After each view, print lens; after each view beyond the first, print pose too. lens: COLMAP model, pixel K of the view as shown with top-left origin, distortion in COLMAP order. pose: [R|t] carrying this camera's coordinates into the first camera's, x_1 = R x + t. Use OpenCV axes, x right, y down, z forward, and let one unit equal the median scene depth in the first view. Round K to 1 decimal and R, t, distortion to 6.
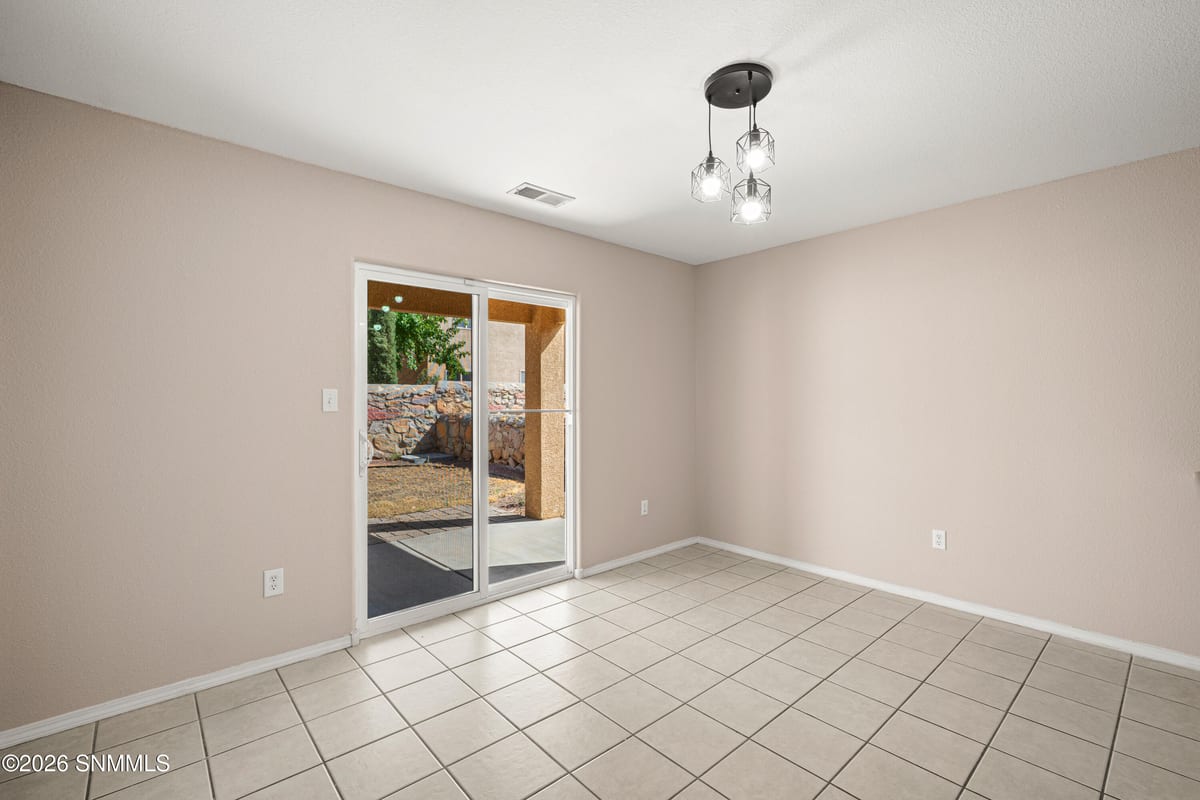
lens RADIAL K [[527.7, 0, 604.2], [0, 527.7, 397.5], [0, 0, 1]] dist [-0.007973, 0.000085]
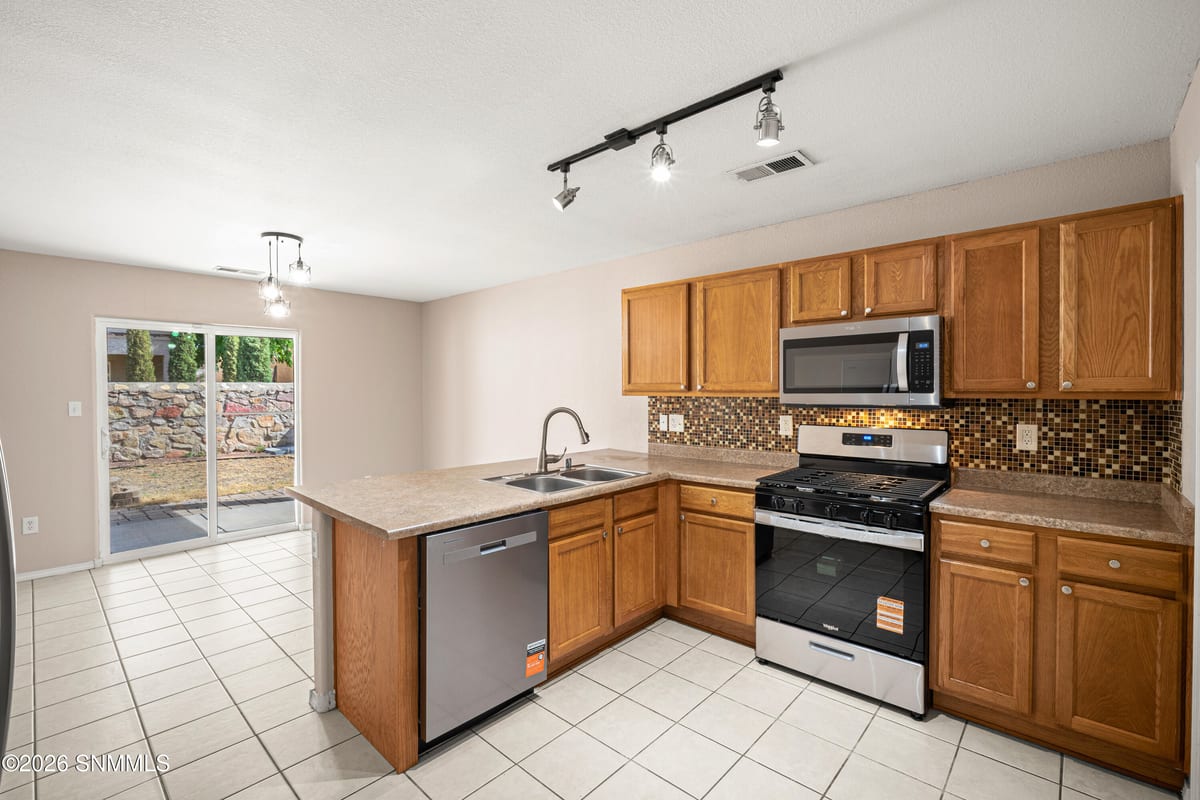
lens RADIAL K [[527.7, 0, 604.2], [0, 527.7, 397.5], [0, 0, 1]] dist [-0.007973, 0.000085]
pose [[0.994199, -0.002446, 0.107529, 0.601974], [0.000638, 0.999858, 0.016848, -0.037429], [-0.107555, -0.016682, 0.994059, -0.475465]]
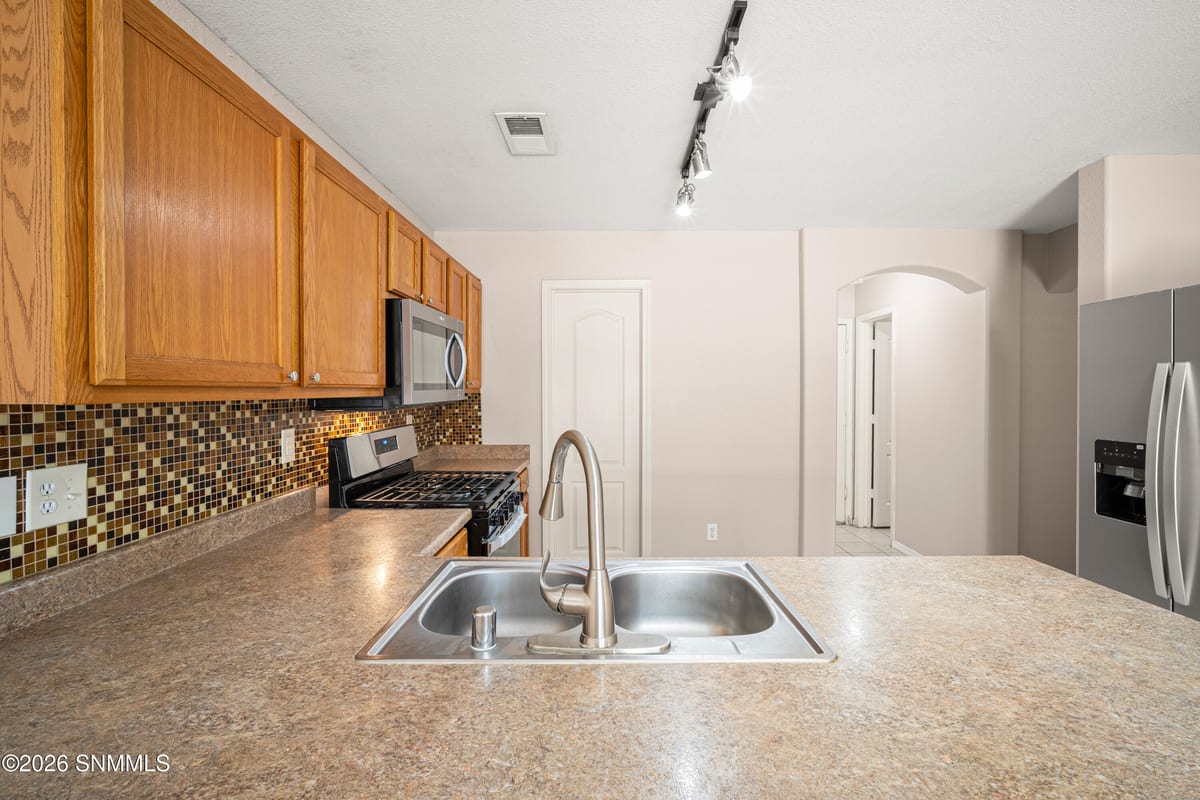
lens RADIAL K [[527.7, 0, 604.2], [0, 527.7, 397.5], [0, 0, 1]] dist [-0.007973, 0.000085]
pose [[-0.741251, -0.010354, 0.671148, 0.425420], [-0.002836, 0.999920, 0.012293, -0.030559], [-0.671222, 0.007209, -0.741222, 0.525876]]
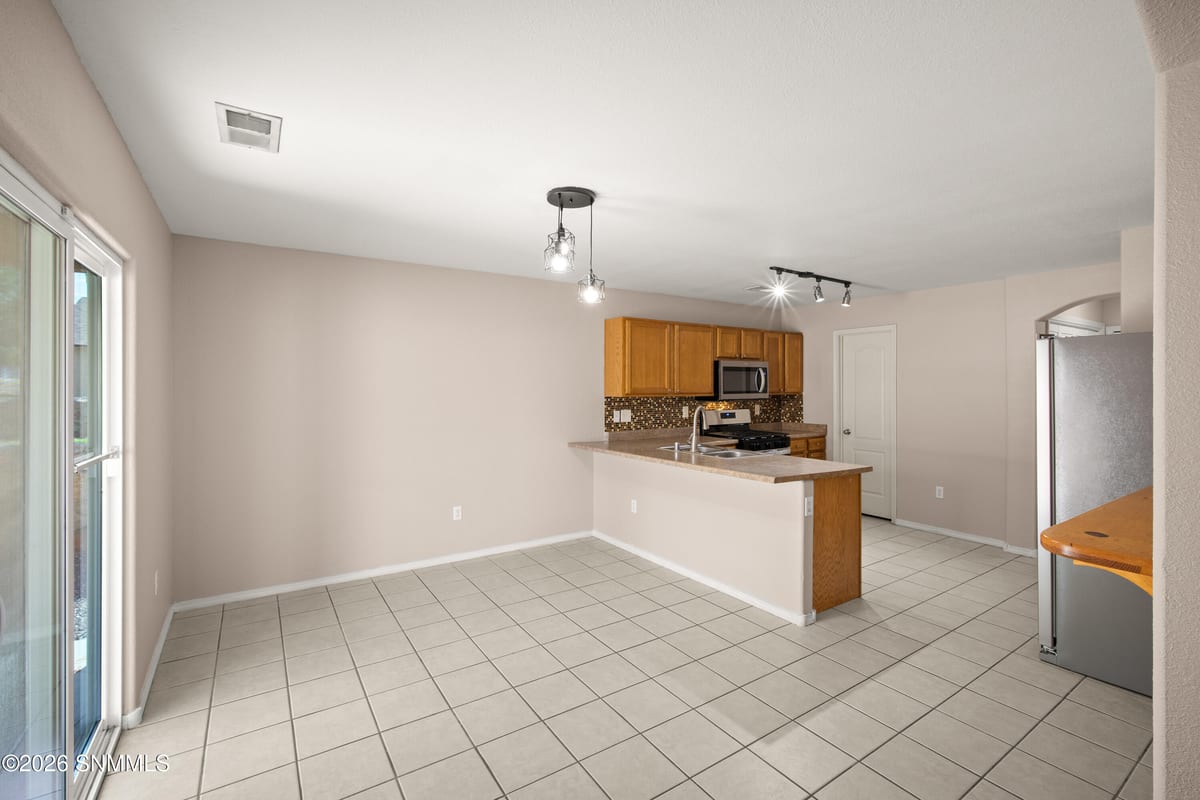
lens RADIAL K [[532.3, 0, 602.9], [0, 532.3, 387.0], [0, 0, 1]] dist [-0.000532, 0.000030]
pose [[0.139164, -0.002287, 0.990267, -0.578225], [-0.004844, 0.999984, 0.002990, -0.052786], [-0.990257, -0.005213, 0.139151, 0.377405]]
